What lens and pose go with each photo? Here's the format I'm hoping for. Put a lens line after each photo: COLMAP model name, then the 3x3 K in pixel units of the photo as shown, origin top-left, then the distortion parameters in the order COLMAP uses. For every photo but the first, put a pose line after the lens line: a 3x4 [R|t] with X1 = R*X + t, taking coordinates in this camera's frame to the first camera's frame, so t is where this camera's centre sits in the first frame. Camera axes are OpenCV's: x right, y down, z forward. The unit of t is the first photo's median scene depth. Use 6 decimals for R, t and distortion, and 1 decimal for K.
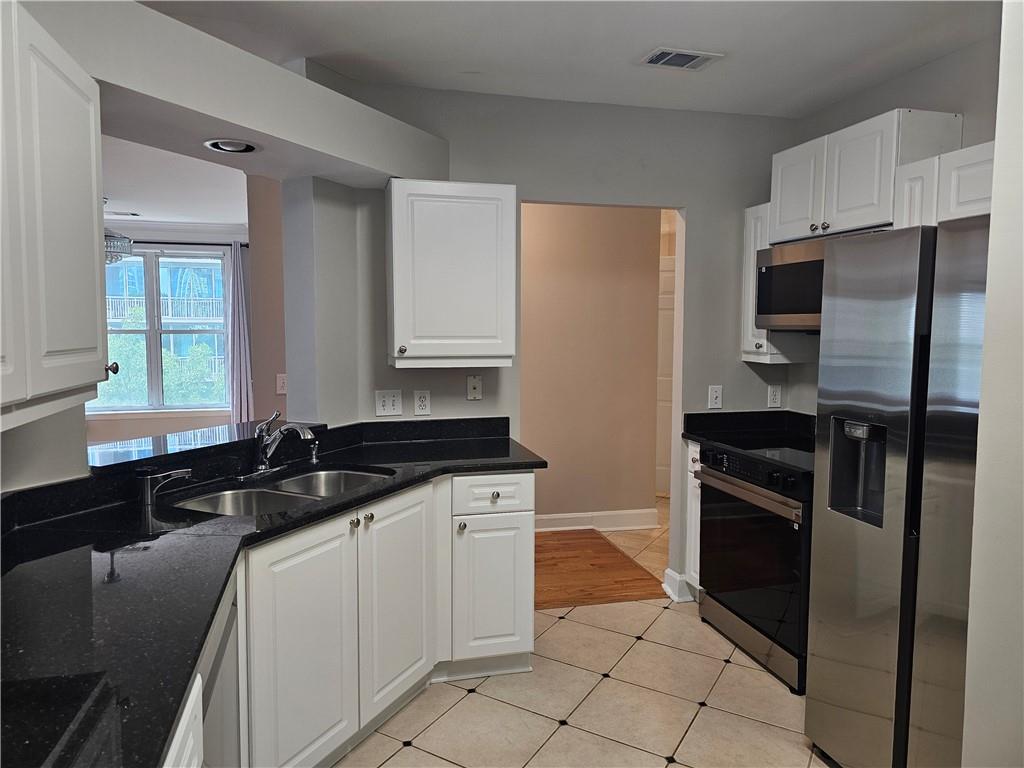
lens RADIAL K [[695.3, 0, 514.6], [0, 695.3, 369.0], [0, 0, 1]] dist [0.023232, -0.000939]
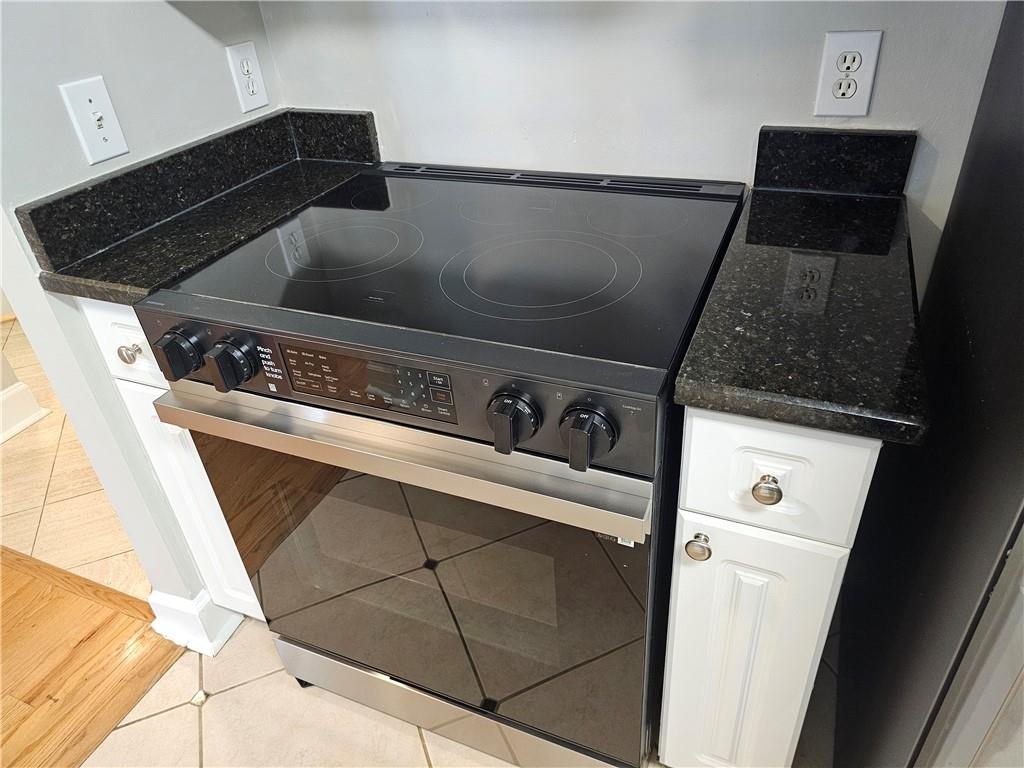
lens RADIAL K [[695.3, 0, 514.6], [0, 695.3, 369.0], [0, 0, 1]] dist [0.023232, -0.000939]
pose [[0.620612, -0.462400, 0.633267, 0.166173], [0.116714, 0.853095, 0.508533, -0.001685], [-0.775383, -0.241690, 0.583410, 0.690045]]
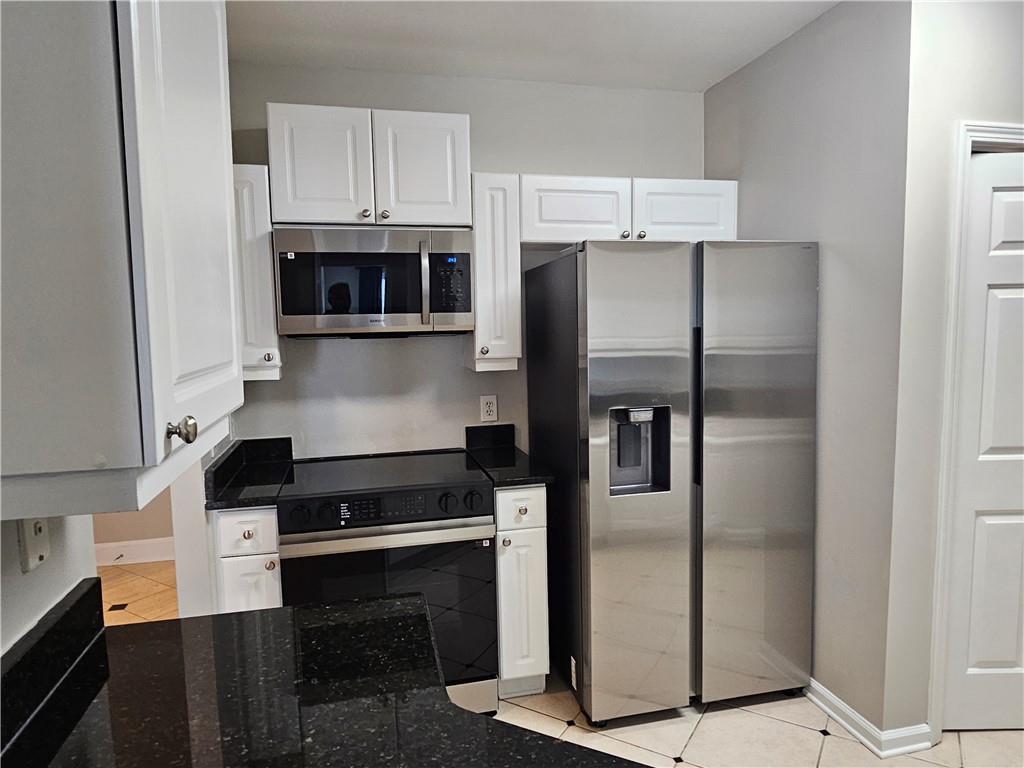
lens RADIAL K [[645.8, 0, 513.3], [0, 645.8, 385.8], [0, 0, 1]] dist [-0.003370, -0.002150]
pose [[0.025225, -0.095638, 0.995097, -0.334962], [0.087325, 0.991819, 0.093109, -0.044809], [-0.995860, 0.084549, 0.033370, 0.723242]]
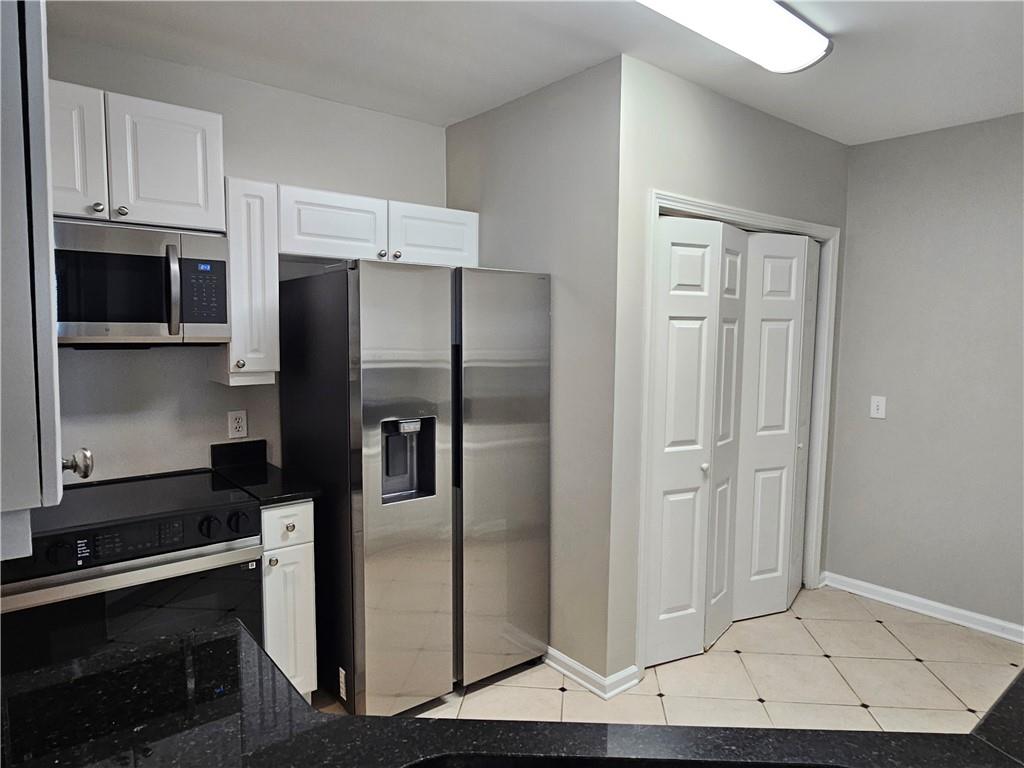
lens RADIAL K [[645.5, 0, 509.0], [0, 645.5, 384.9], [0, 0, 1]] dist [-0.000996, -0.001734]
pose [[-0.407582, -0.079852, 0.909671, -0.358039], [0.052906, 0.992431, 0.110821, -0.058686], [-0.911635, 0.093296, -0.400272, 0.794911]]
